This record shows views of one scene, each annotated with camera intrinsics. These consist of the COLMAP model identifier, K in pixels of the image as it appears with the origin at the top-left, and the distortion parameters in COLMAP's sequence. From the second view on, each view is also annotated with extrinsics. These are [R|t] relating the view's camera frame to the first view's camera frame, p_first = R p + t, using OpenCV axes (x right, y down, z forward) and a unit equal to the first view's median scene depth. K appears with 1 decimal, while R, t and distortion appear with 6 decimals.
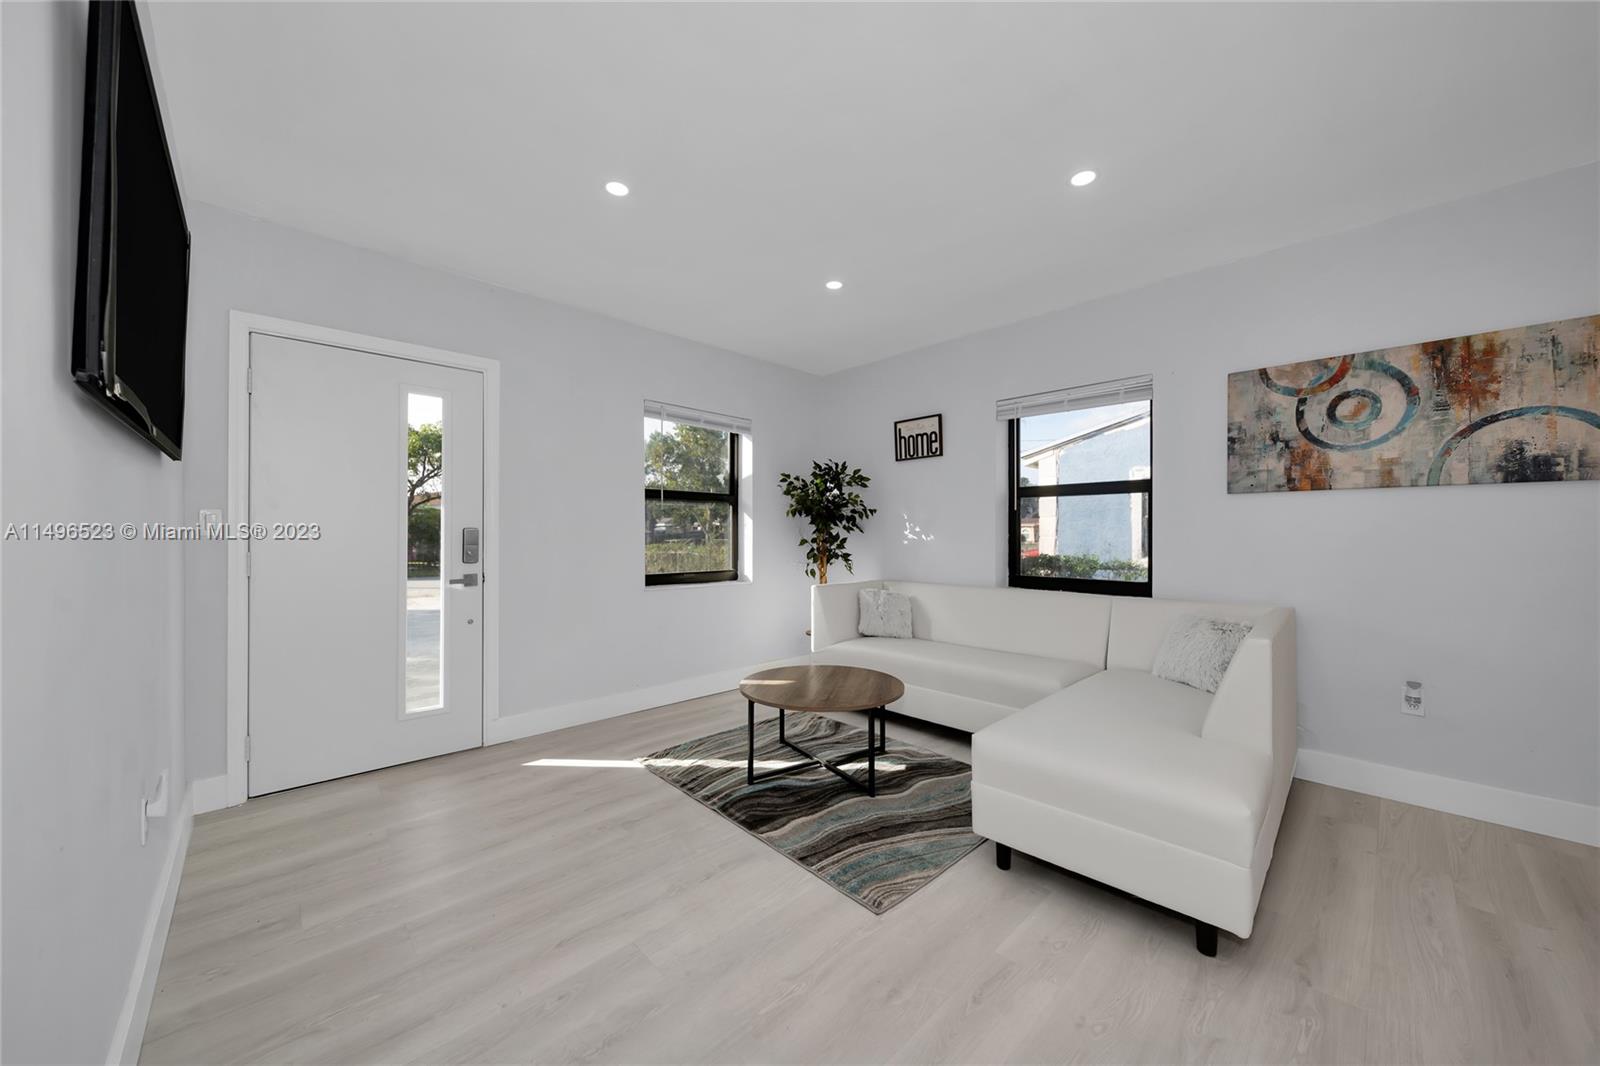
lens RADIAL K [[567.8, 0, 793.5], [0, 567.8, 532.0], [0, 0, 1]] dist [-0.000816, 0.000163]
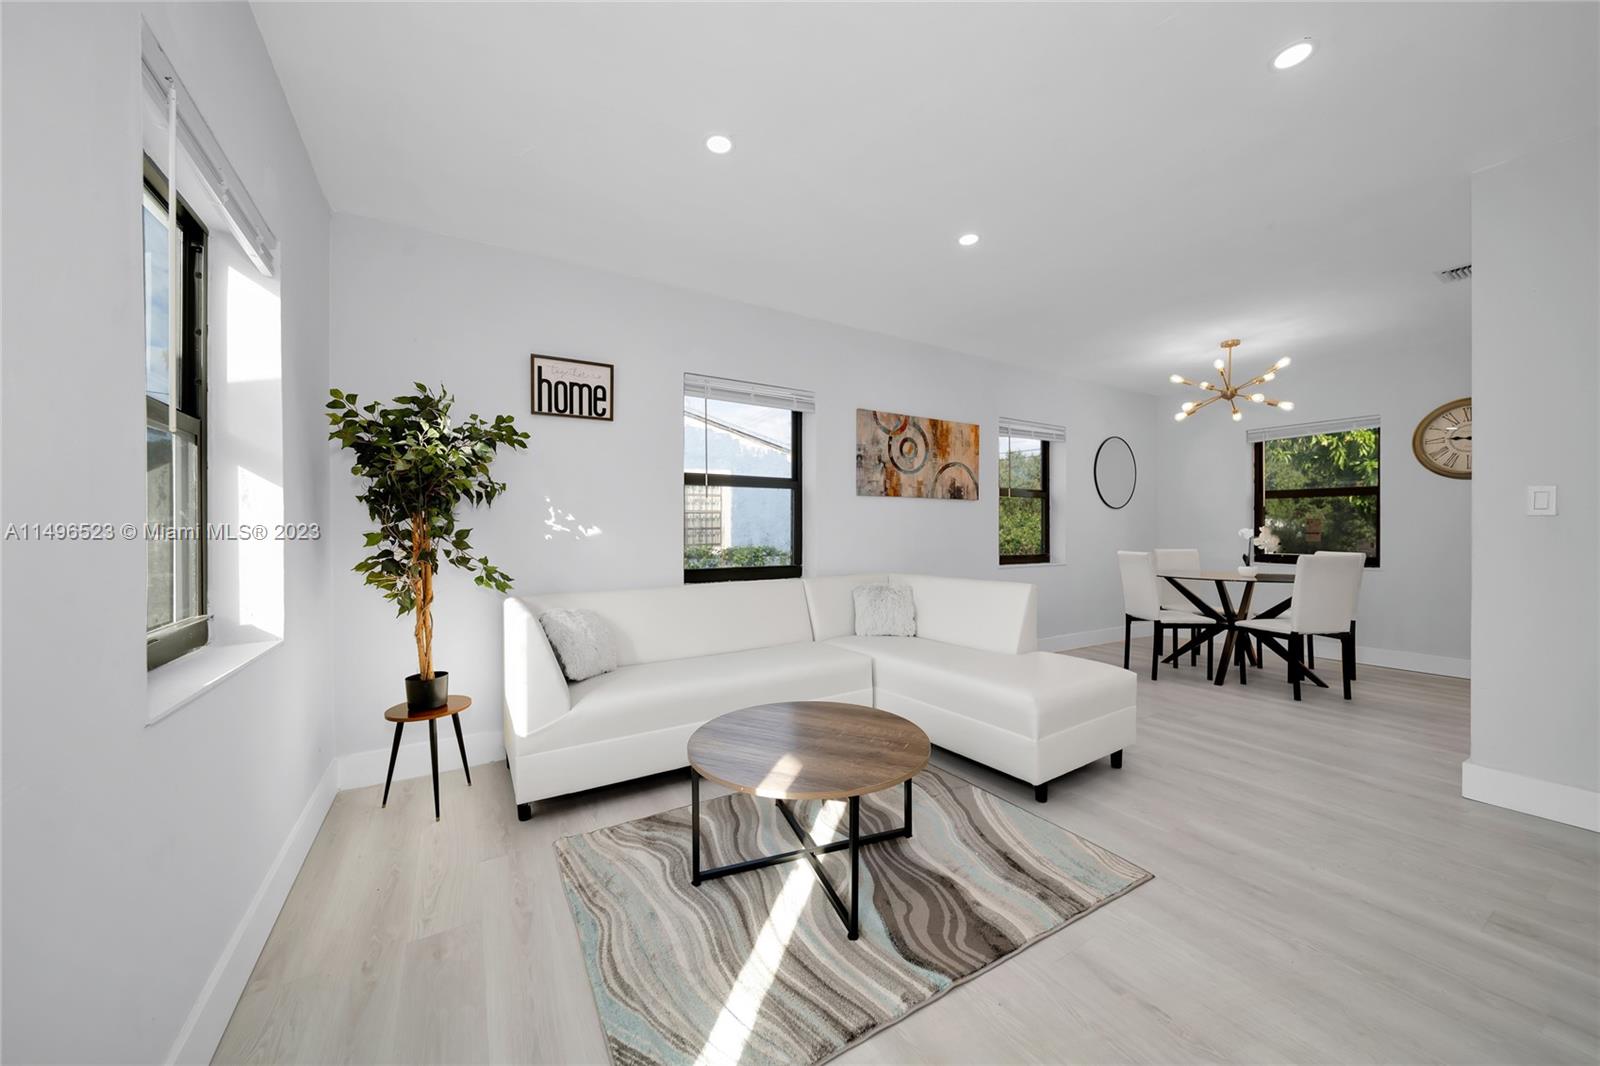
lens RADIAL K [[567.8, 0, 794.7], [0, 567.8, 529.6], [0, 0, 1]] dist [-0.000816, 0.000163]
pose [[0.206774, -0.003257, 0.978383, -0.651908], [-0.001050, 0.999993, 0.003551, 0.012038], [-0.978388, -0.001761, 0.206769, 0.912196]]
